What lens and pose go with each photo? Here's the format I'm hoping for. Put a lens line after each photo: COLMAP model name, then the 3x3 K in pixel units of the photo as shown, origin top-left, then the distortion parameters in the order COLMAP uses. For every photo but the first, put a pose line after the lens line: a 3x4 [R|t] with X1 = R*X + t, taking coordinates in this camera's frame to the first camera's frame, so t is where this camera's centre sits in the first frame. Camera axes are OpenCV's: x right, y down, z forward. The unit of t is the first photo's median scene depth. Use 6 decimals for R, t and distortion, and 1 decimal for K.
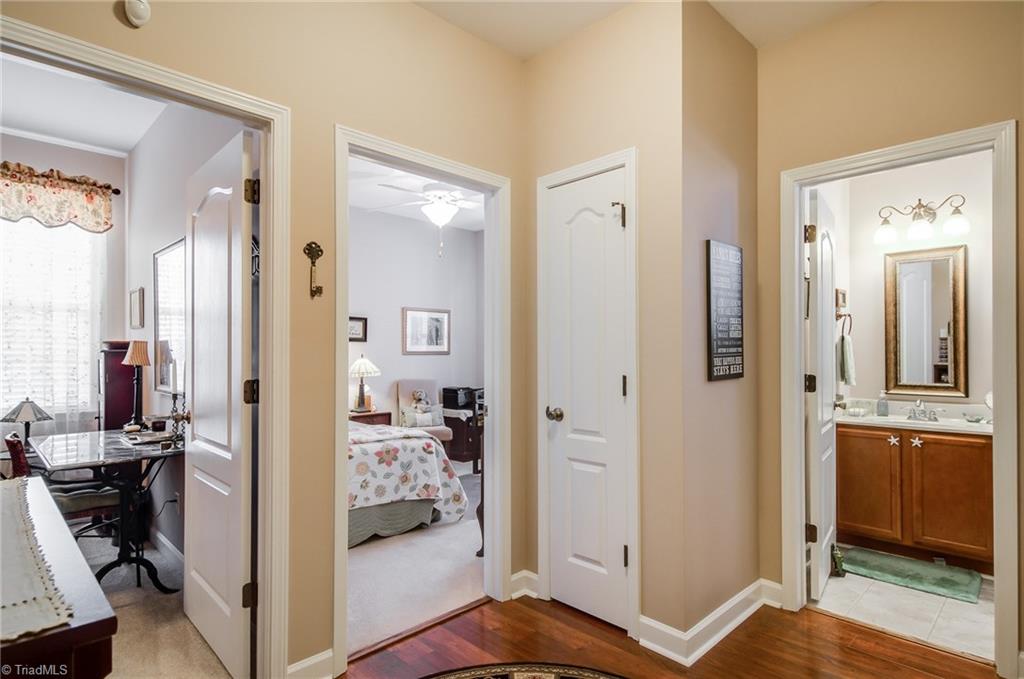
lens RADIAL K [[548.0, 0, 515.6], [0, 548.0, 346.6], [0, 0, 1]] dist [-0.004459, -0.001238]
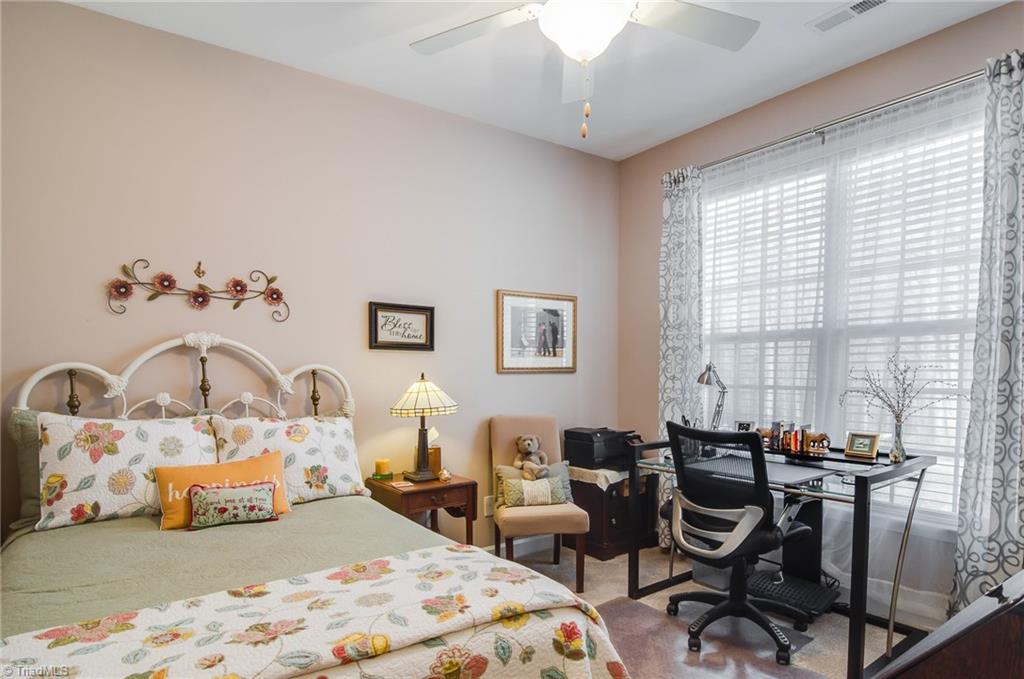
lens RADIAL K [[548.0, 0, 515.6], [0, 548.0, 346.6], [0, 0, 1]] dist [-0.004459, -0.001238]
pose [[0.985236, -0.014143, -0.170618, -0.090829], [0.008890, 0.999464, -0.031514, 0.005327], [0.170972, 0.029532, 0.984833, 0.446640]]
